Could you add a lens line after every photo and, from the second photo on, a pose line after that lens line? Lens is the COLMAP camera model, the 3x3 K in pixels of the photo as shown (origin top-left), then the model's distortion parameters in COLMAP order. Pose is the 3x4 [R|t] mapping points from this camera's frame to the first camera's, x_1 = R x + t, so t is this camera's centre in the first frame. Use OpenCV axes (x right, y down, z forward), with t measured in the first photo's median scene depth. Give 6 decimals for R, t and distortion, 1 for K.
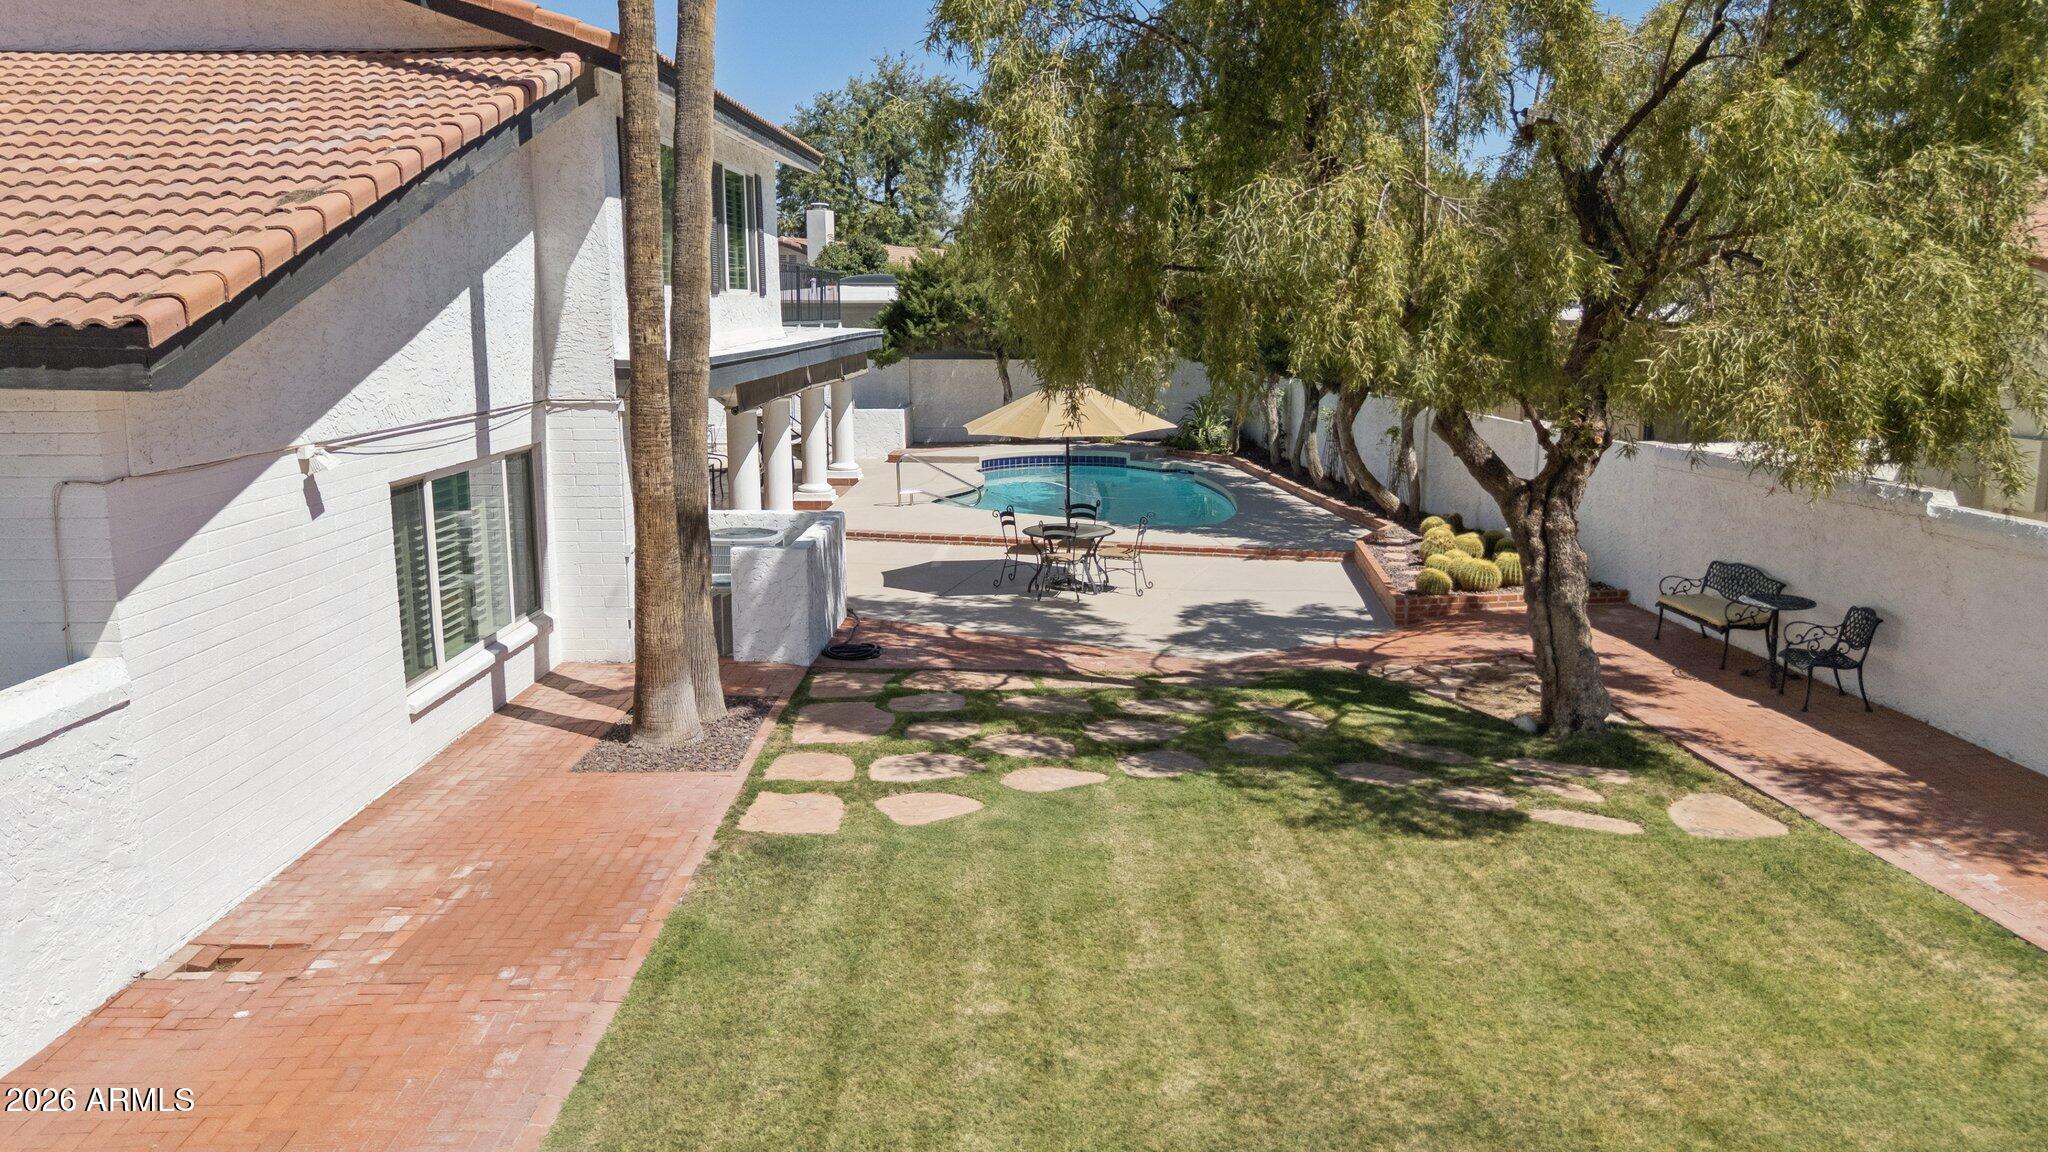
lens RADIAL K [[1506.6, 0, 1029.4], [0, 1506.6, 562.7], [0, 0, 1]] dist [0.075716, -0.072244]
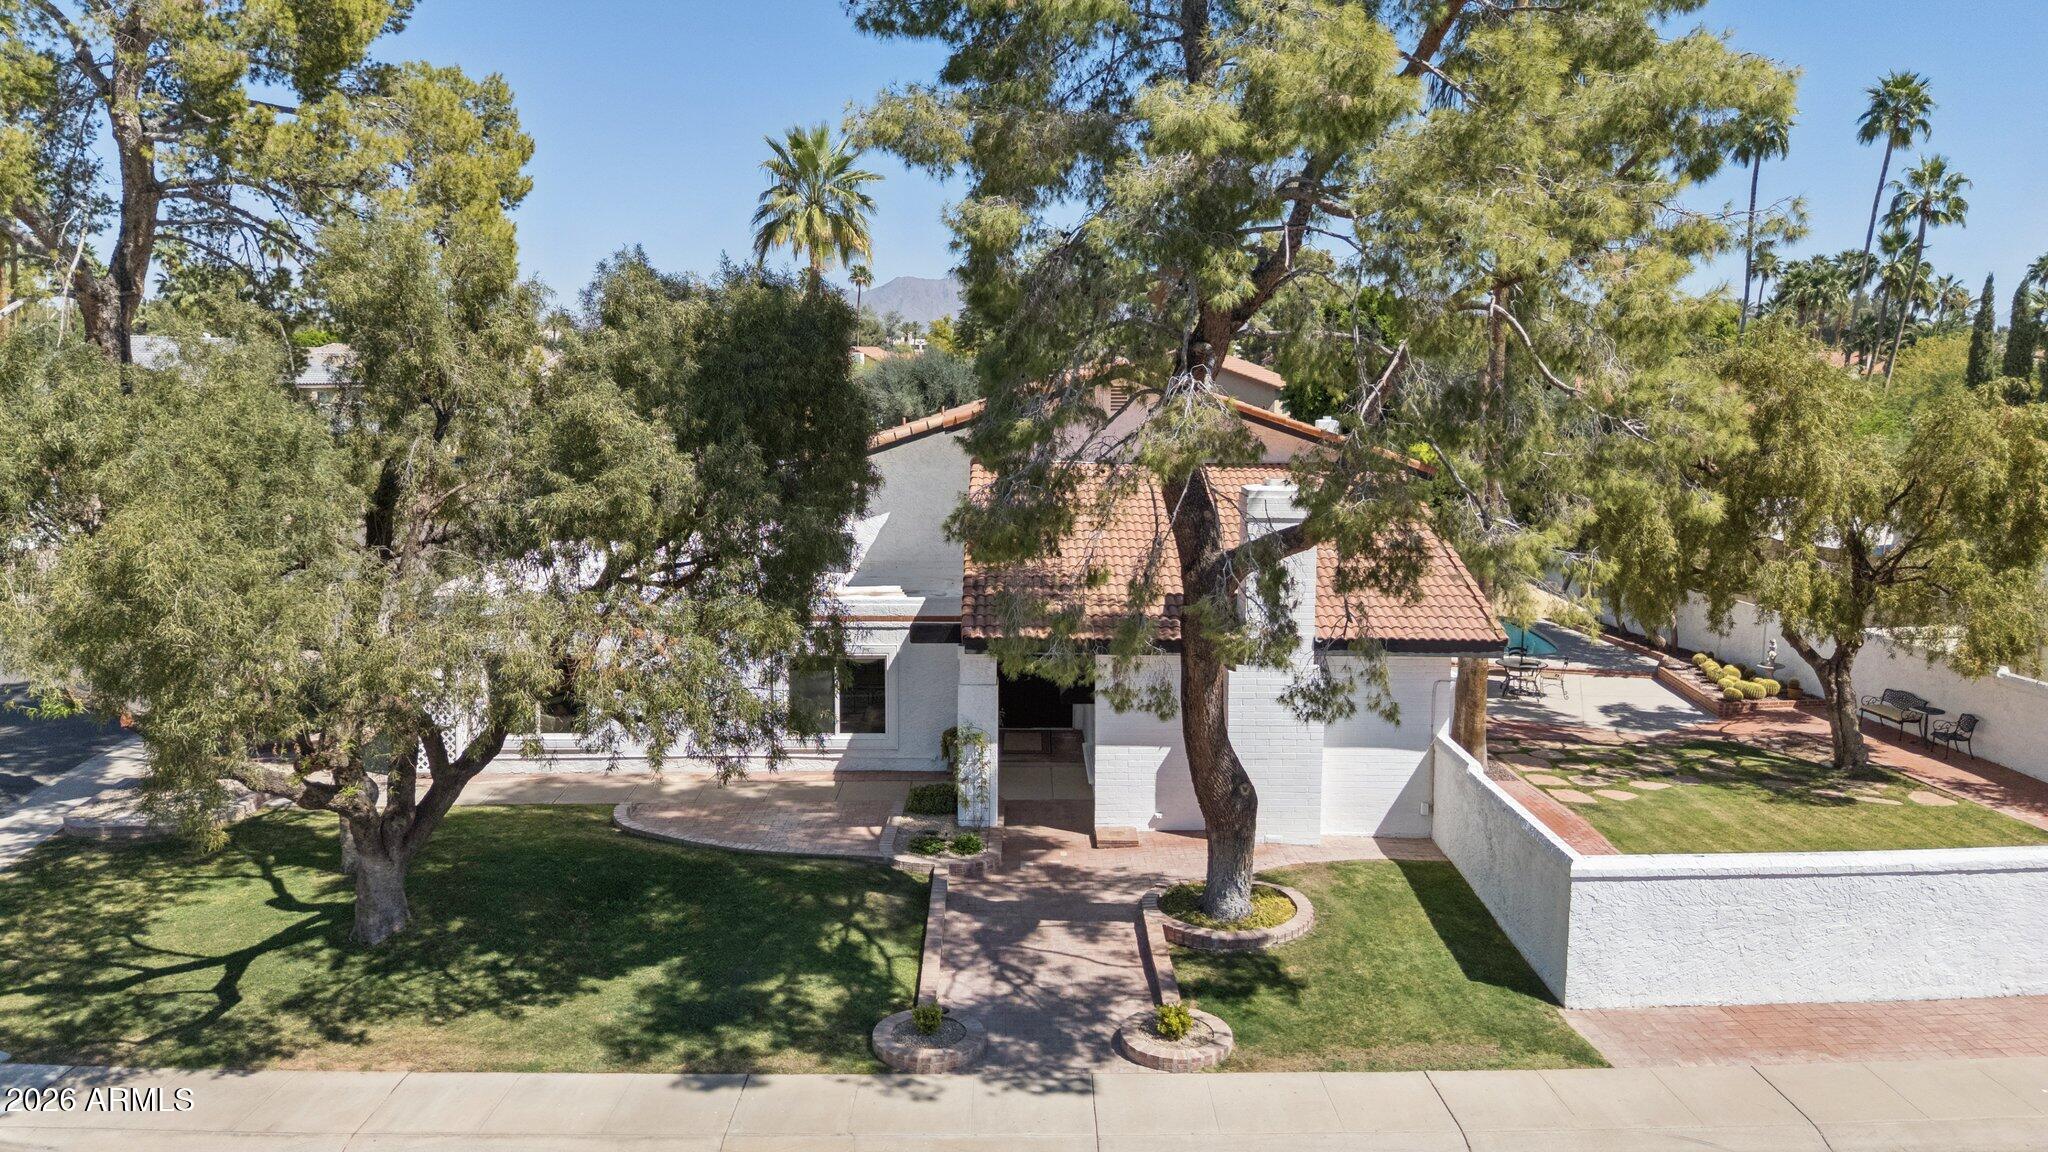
lens RADIAL K [[1506.6, 0, 1029.4], [0, 1506.6, 562.7], [0, 0, 1]] dist [0.075716, -0.072244]
pose [[0.999635, 0.005304, 0.026508, -0.870381], [-0.004161, 0.999067, -0.042980, -0.087473], [-0.026712, 0.042854, 0.998724, -1.194468]]
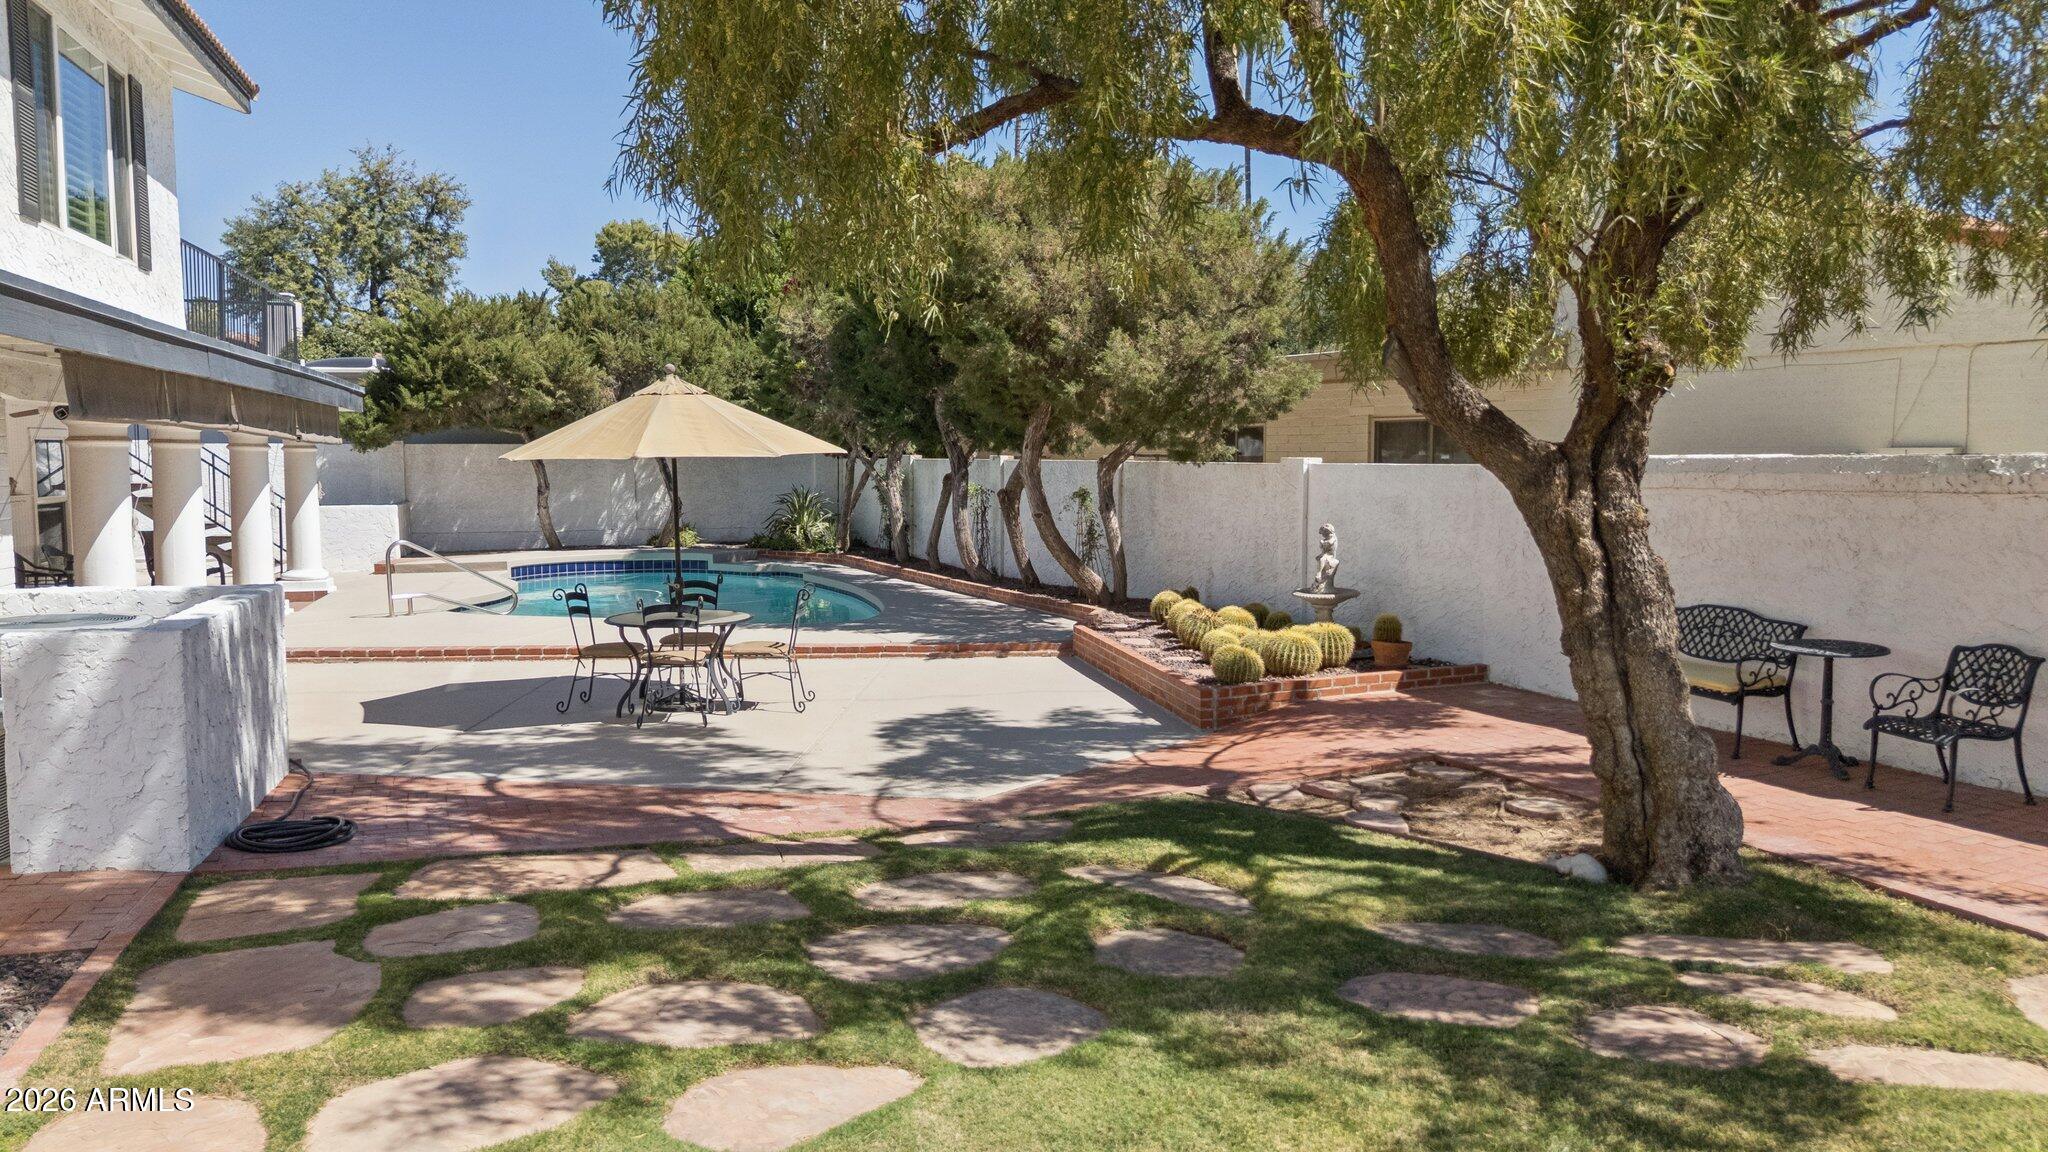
lens RADIAL K [[1506.6, 0, 1029.4], [0, 1506.6, 562.7], [0, 0, 1]] dist [0.075716, -0.072244]
pose [[0.951979, -0.022537, 0.305332, -0.039274], [0.053335, 0.994246, -0.092904, 0.031705], [-0.301481, 0.104727, 0.947703, 0.469779]]
